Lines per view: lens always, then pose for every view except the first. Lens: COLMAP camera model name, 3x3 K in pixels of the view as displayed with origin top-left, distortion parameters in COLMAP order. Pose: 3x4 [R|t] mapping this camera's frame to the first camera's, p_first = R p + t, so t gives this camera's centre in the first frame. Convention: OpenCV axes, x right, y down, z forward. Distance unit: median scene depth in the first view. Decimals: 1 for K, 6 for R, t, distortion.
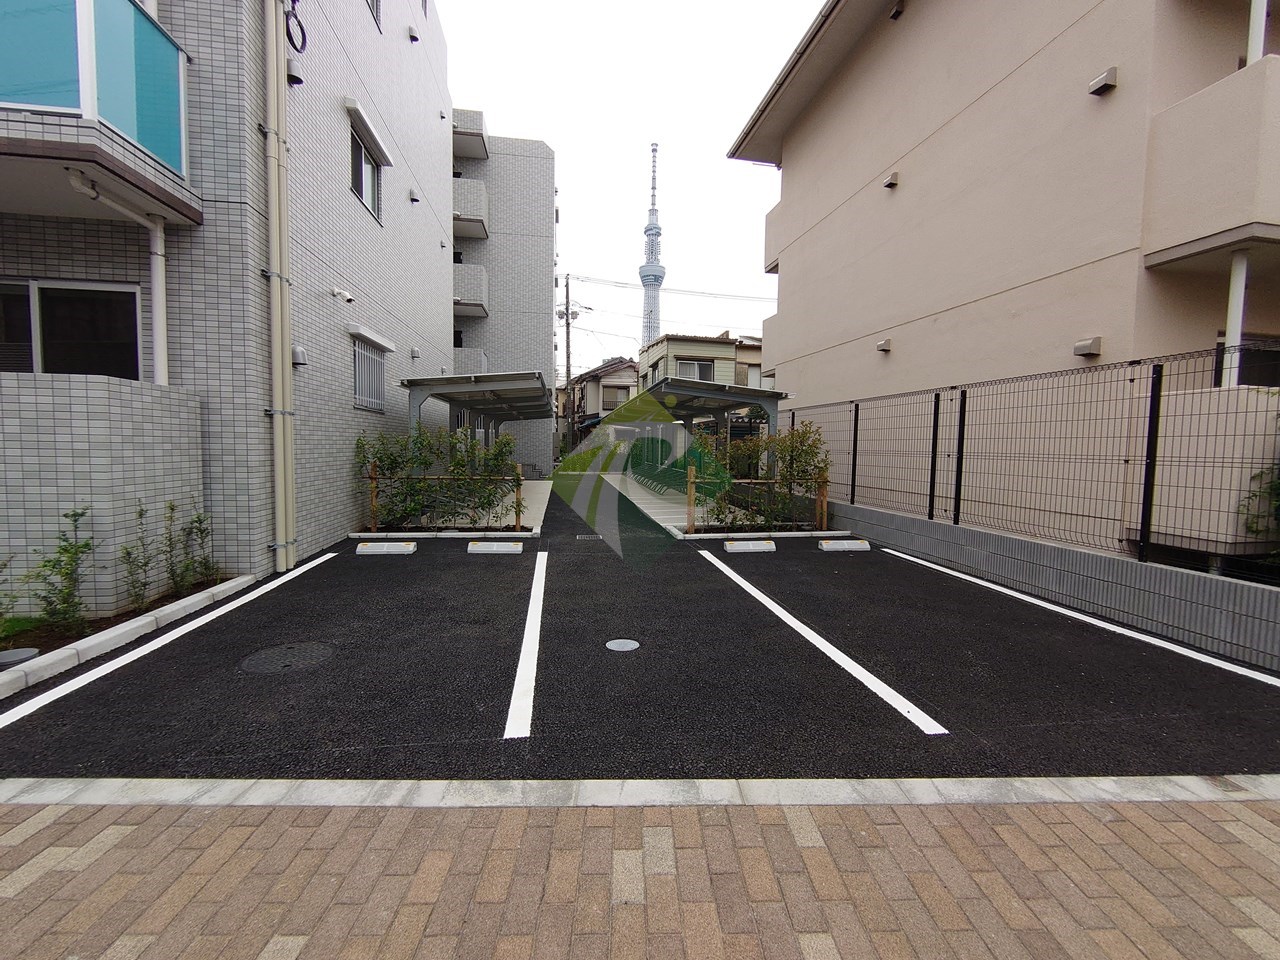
lens RADIAL K [[595.4, 0, 640.0], [0, 595.4, 480.0], [0, 0, 1]] dist [0.003336, 0.000439]
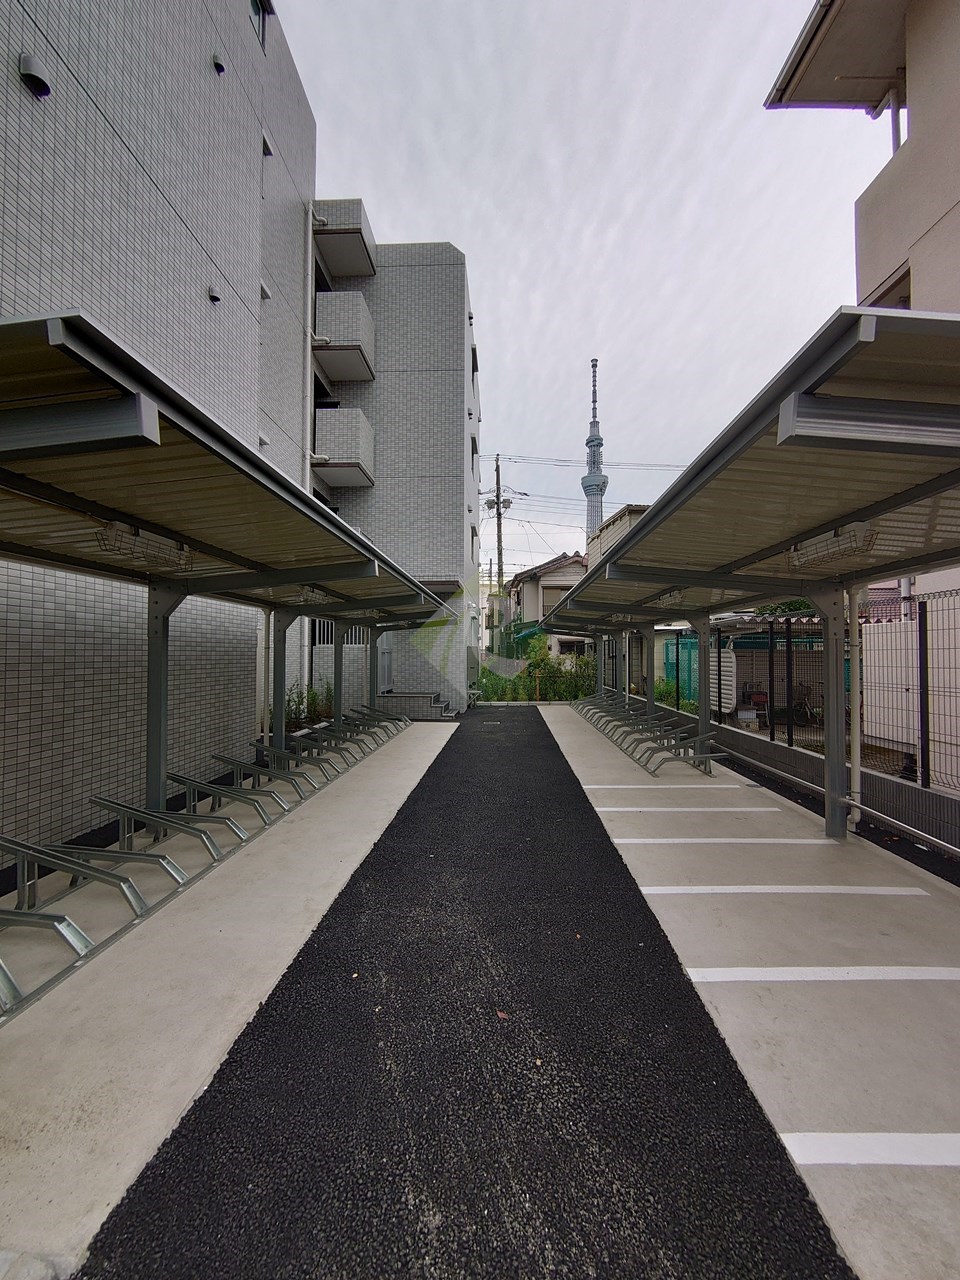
lens RADIAL K [[595.4, 0, 480.0], [0, 595.4, 640.0], [0, 0, 1]] dist [0.003336, 0.000439]
pose [[0.984413, -0.021003, -0.174612, -0.006070], [0.006230, 0.996385, -0.084726, -0.017645], [0.175760, 0.082317, 0.980985, 0.196489]]
